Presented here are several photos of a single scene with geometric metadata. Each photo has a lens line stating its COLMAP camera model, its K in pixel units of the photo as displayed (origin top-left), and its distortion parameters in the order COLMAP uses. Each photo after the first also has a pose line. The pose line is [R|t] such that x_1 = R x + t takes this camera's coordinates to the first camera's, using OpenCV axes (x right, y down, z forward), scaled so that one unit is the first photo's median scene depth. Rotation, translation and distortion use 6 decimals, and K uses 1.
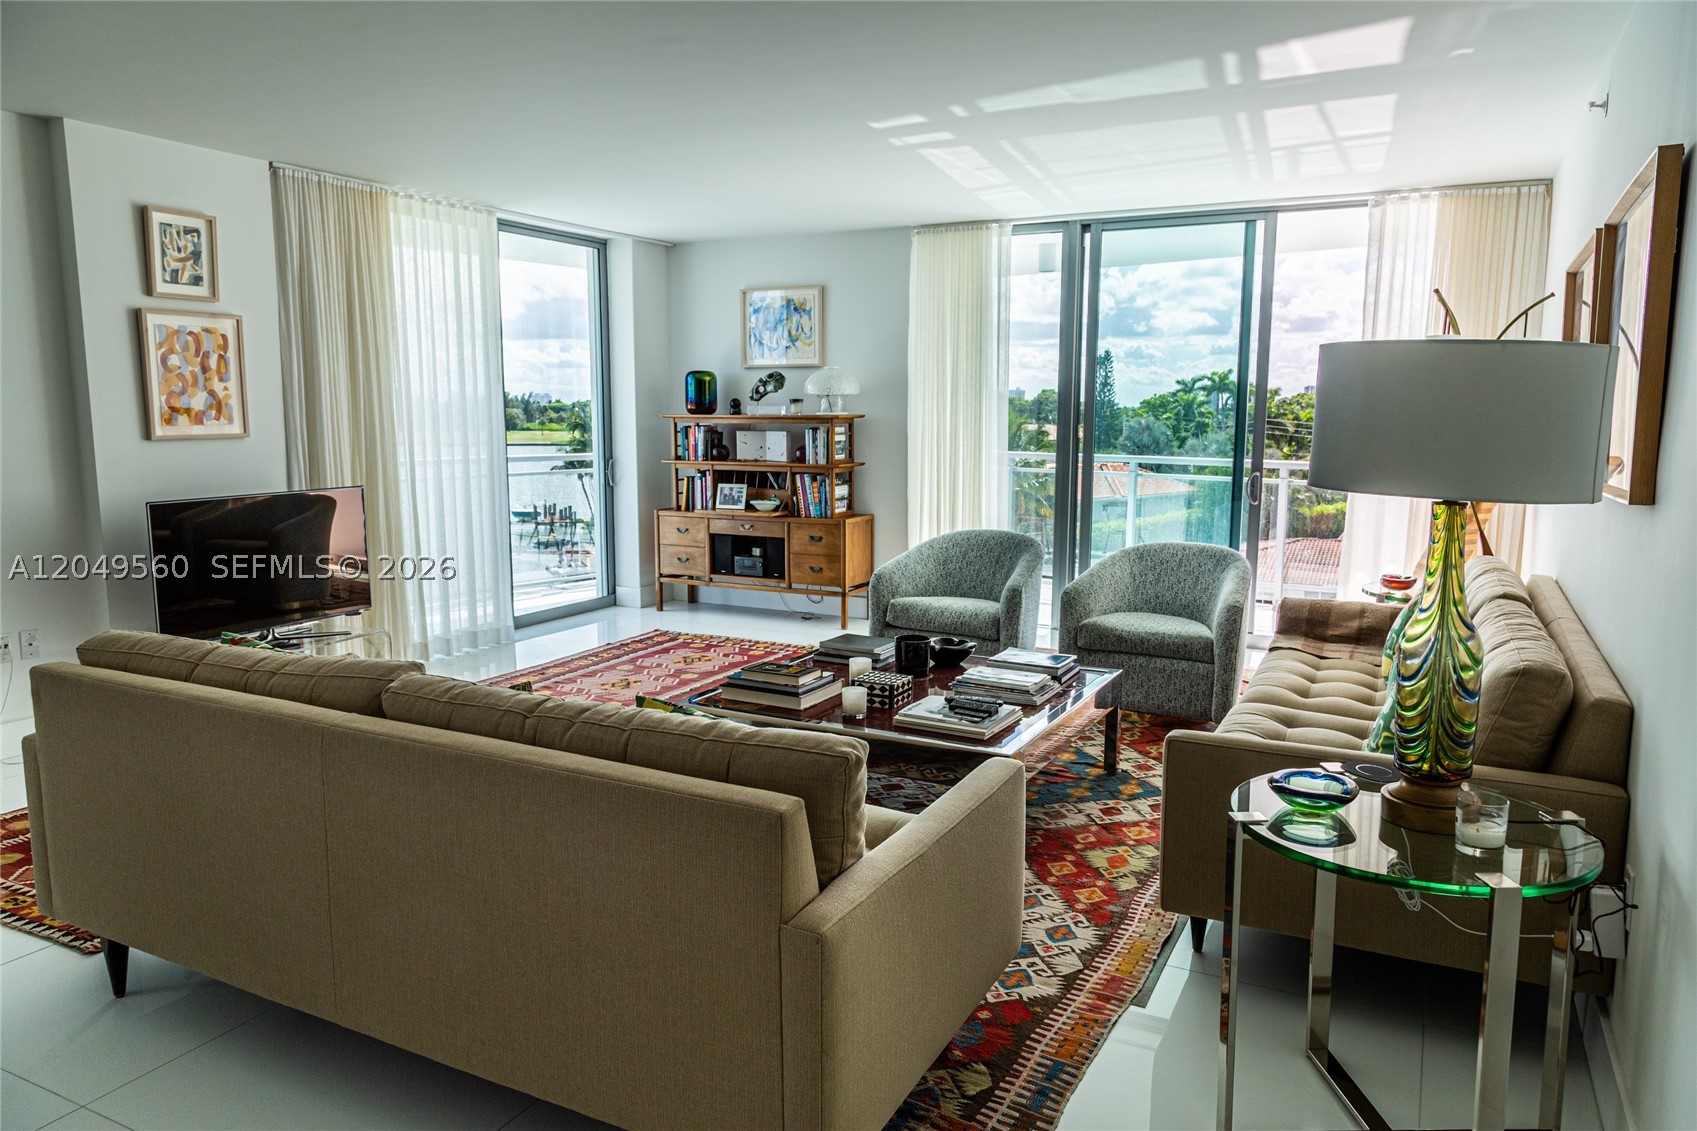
lens RADIAL K [[1128.3, 0, 861.0], [0, 1128.3, 565.1], [0, 0, 1]] dist [0.012443, 0.002093]
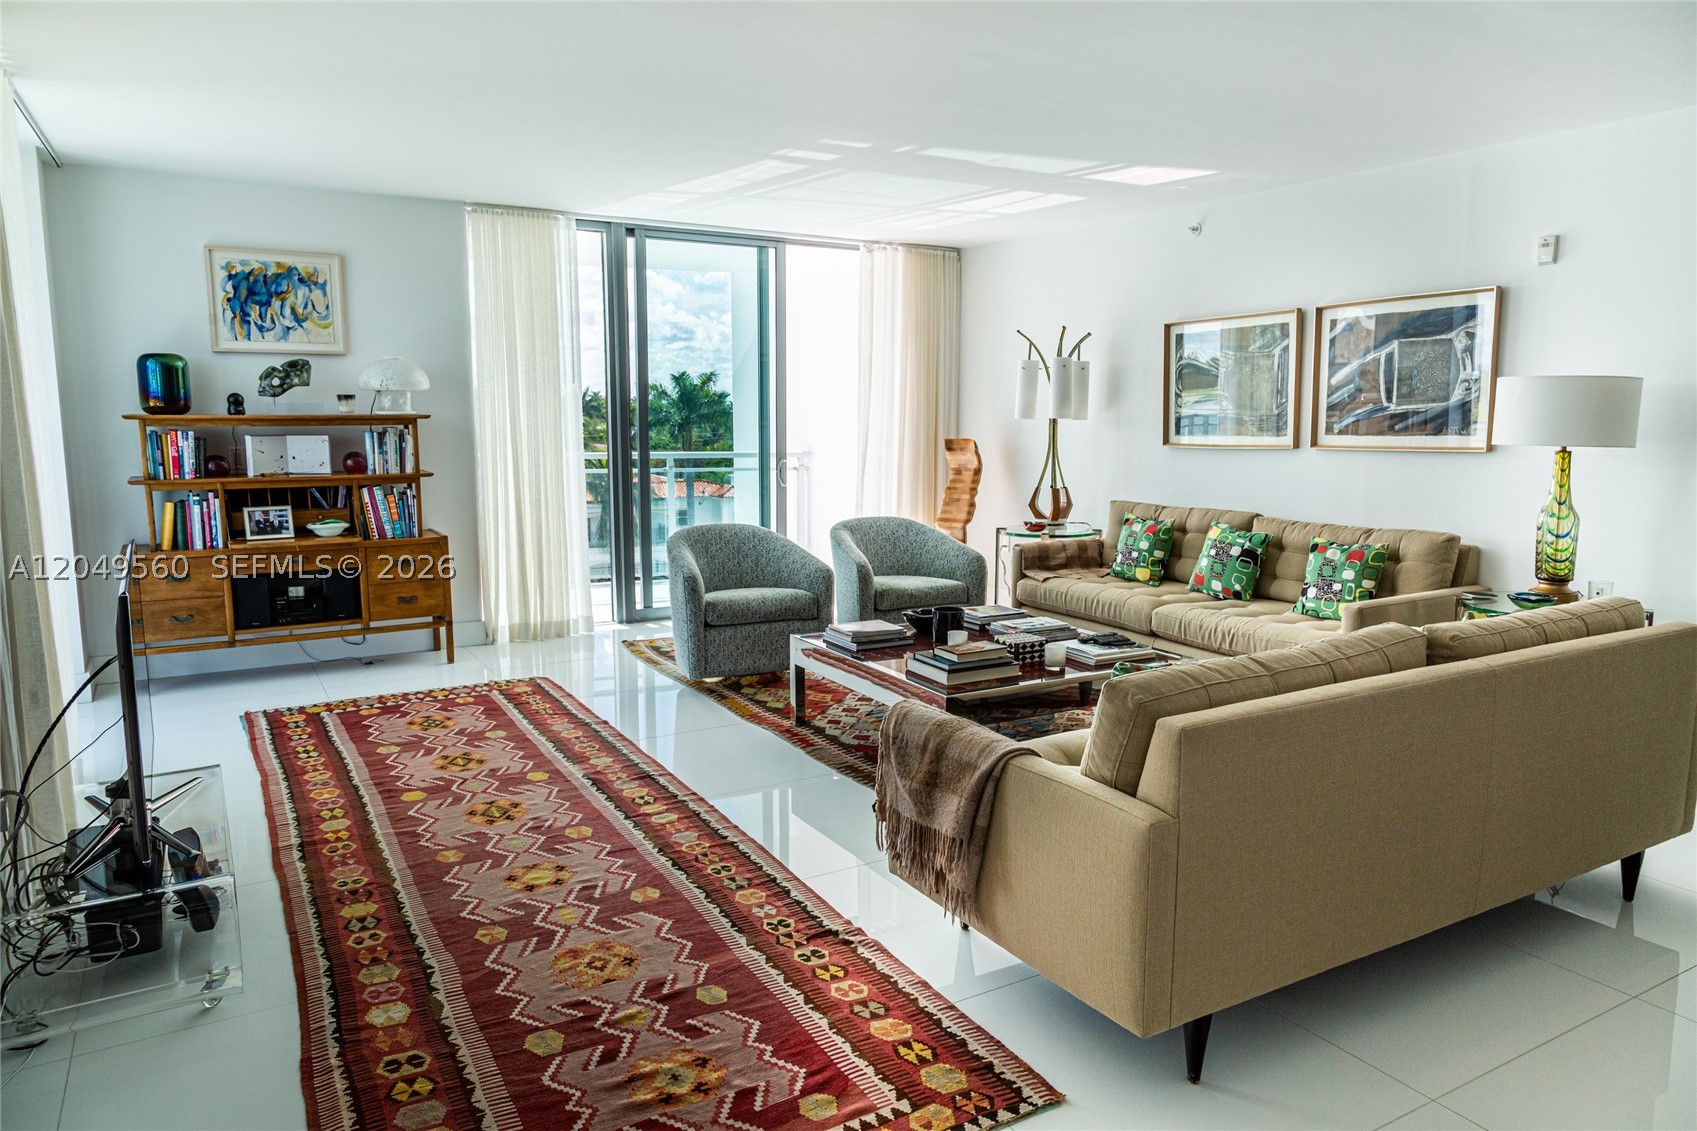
lens RADIAL K [[1120.5, 0, 854.7], [0, 1120.5, 563.1], [0, 0, 1]] dist [0.008883, -0.000114]
pose [[0.540769, -0.117438, 0.832933, -0.538079], [0.114108, 0.991295, 0.065684, -0.039025], [-0.833396, 0.059524, 0.549462, 0.262793]]
